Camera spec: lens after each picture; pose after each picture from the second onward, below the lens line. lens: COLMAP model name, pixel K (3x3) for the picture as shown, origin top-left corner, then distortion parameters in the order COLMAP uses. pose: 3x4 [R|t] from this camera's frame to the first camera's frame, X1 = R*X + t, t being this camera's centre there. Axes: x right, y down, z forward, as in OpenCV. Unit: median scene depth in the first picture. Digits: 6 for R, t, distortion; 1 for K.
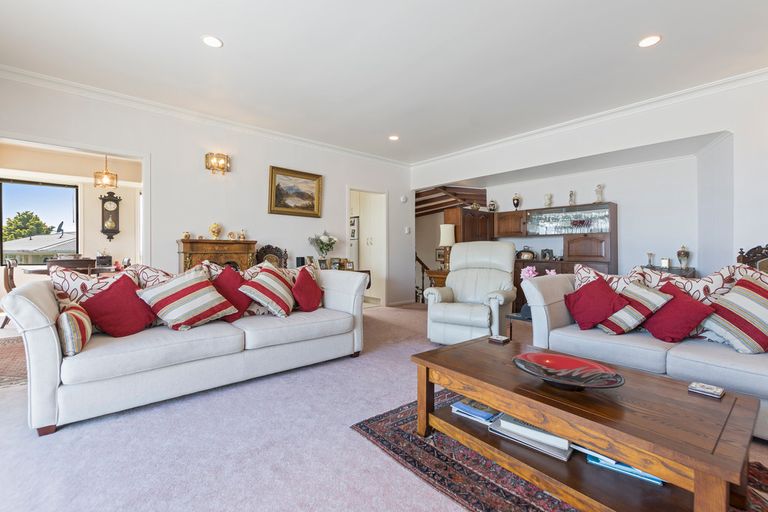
lens RADIAL K [[332.1, 0, 384.0], [0, 332.1, 256.0], [0, 0, 1]] dist [0.018499, 0.000095]
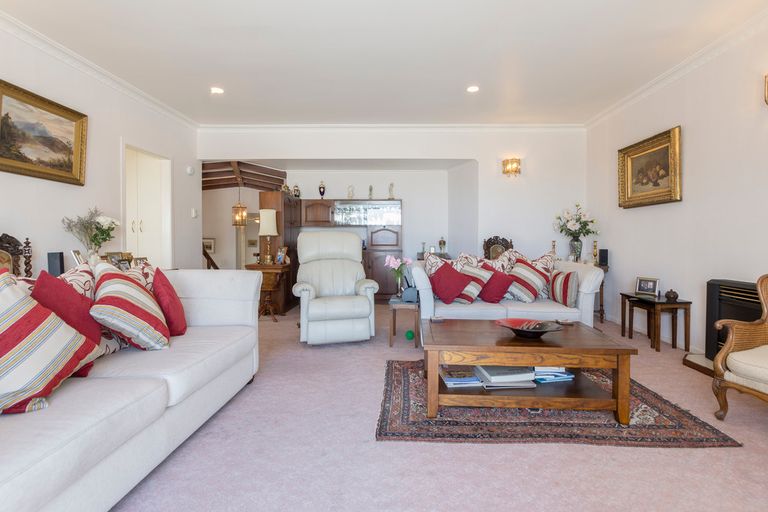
lens RADIAL K [[384.6, 0, 384.0], [0, 384.6, 256.0], [0, 0, 1]] dist [0.000293, 0.000231]
pose [[0.647065, -0.032832, 0.761727, -0.396323], [0.011639, 0.999381, 0.033189, -0.006400], [-0.762346, -0.012609, 0.647047, 0.150875]]
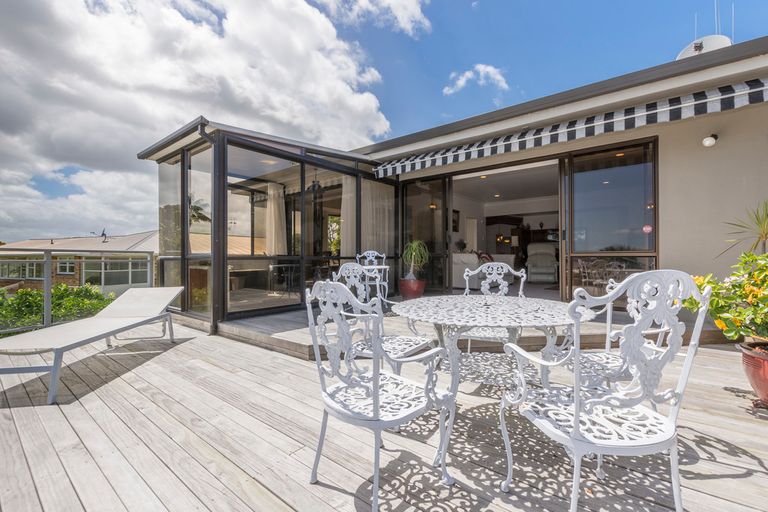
lens RADIAL K [[332.1, 0, 384.0], [0, 332.1, 256.0], [0, 0, 1]] dist [0.018499, 0.000095]
pose [[0.976543, -0.000069, 0.215324, -1.109684], [0.005175, 0.999719, -0.023150, 0.077475], [-0.215261, 0.023721, 0.976268, -0.876737]]
